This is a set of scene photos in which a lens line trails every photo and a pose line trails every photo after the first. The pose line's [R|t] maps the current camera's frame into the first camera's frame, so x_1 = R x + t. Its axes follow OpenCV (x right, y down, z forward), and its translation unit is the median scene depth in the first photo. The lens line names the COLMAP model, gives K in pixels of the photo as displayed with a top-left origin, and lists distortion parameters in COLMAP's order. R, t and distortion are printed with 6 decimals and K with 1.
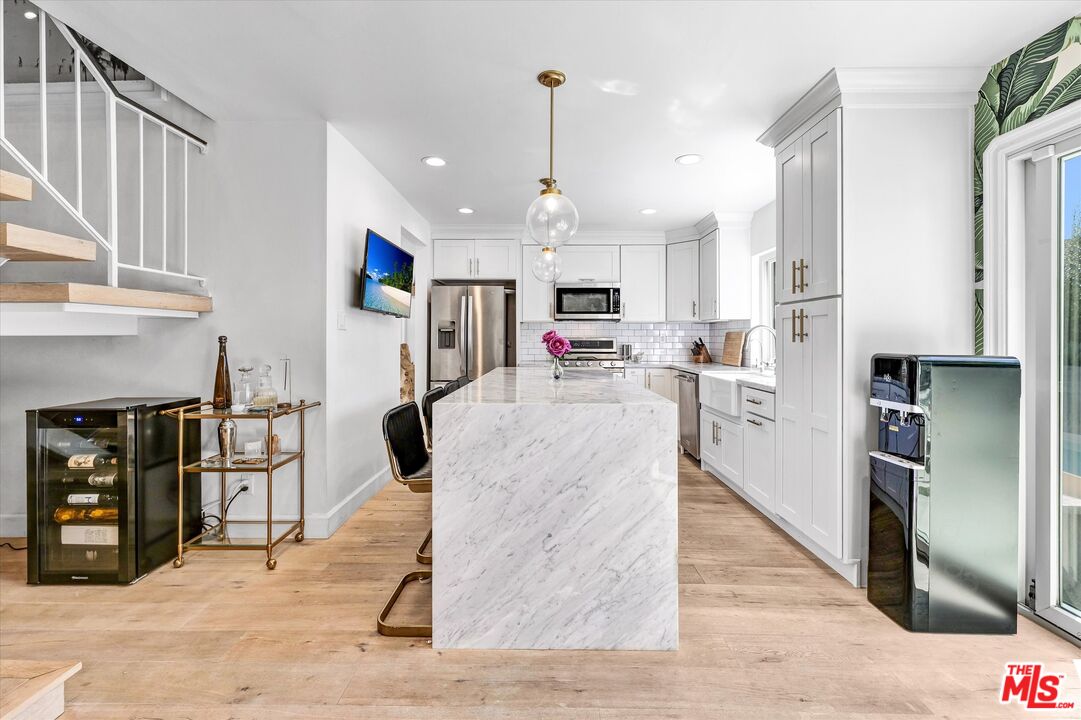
lens RADIAL K [[468.8, 0, 540.7], [0, 468.8, 340.0], [0, 0, 1]] dist [0.000401, -0.000973]
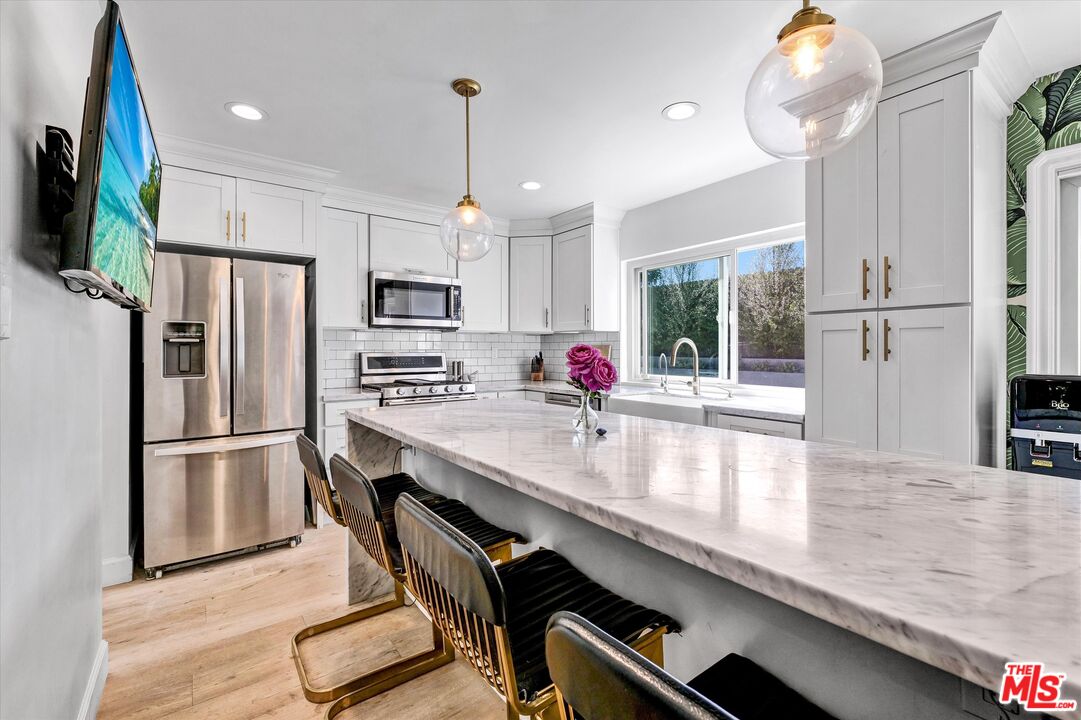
lens RADIAL K [[468.8, 0, 539.0], [0, 468.8, 351.9], [0, 0, 1]] dist [0.000401, -0.000973]
pose [[0.798484, -0.005422, 0.601991, -0.316818], [0.004874, 0.999985, 0.002542, -0.012437], [-0.601996, 0.000904, 0.798499, 0.575456]]
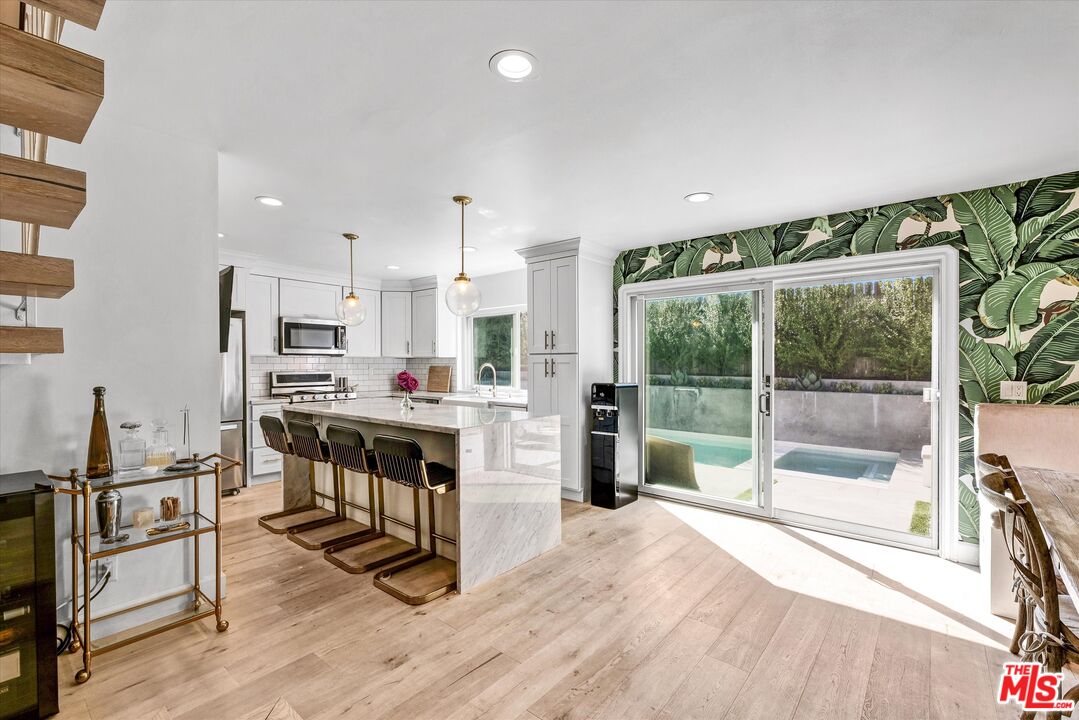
lens RADIAL K [[467.9, 0, 538.1], [0, 467.9, 366.3], [0, 0, 1]] dist [0.000401, -0.000973]
pose [[0.636282, -0.006219, 0.771432, -0.677262], [0.003456, 0.999980, 0.005212, -0.037191], [-0.771449, -0.000650, 0.636291, -0.070174]]
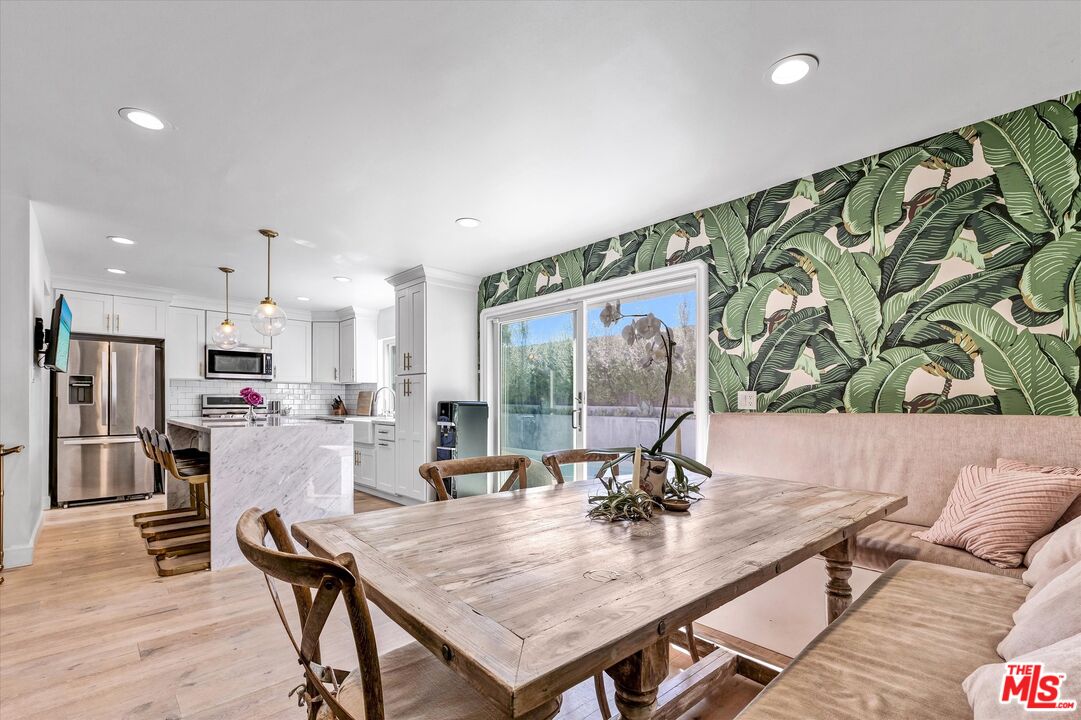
lens RADIAL K [[468.8, 0, 538.1], [0, 468.8, 404.2], [0, 0, 1]] dist [0.000401, -0.000973]
pose [[0.715324, -0.003111, 0.698786, -0.320487], [-0.000198, 0.999989, 0.004654, 0.022741], [-0.698793, -0.003468, 0.715315, -0.589538]]
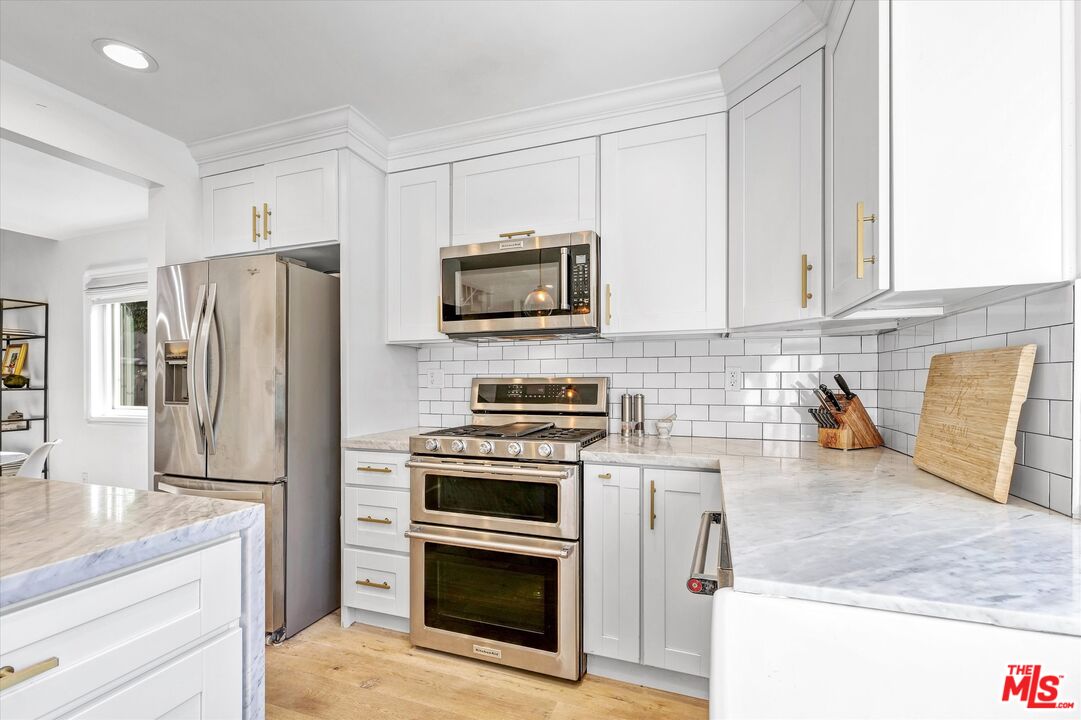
lens RADIAL K [[468.8, 0, 542.9], [0, 468.8, 384.4], [0, 0, 1]] dist [0.000401, -0.000973]
pose [[0.946166, -0.001159, -0.323679, 0.447137], [0.002639, 0.999988, 0.004133, -0.000993], [0.323670, -0.004765, 0.946158, 1.109083]]
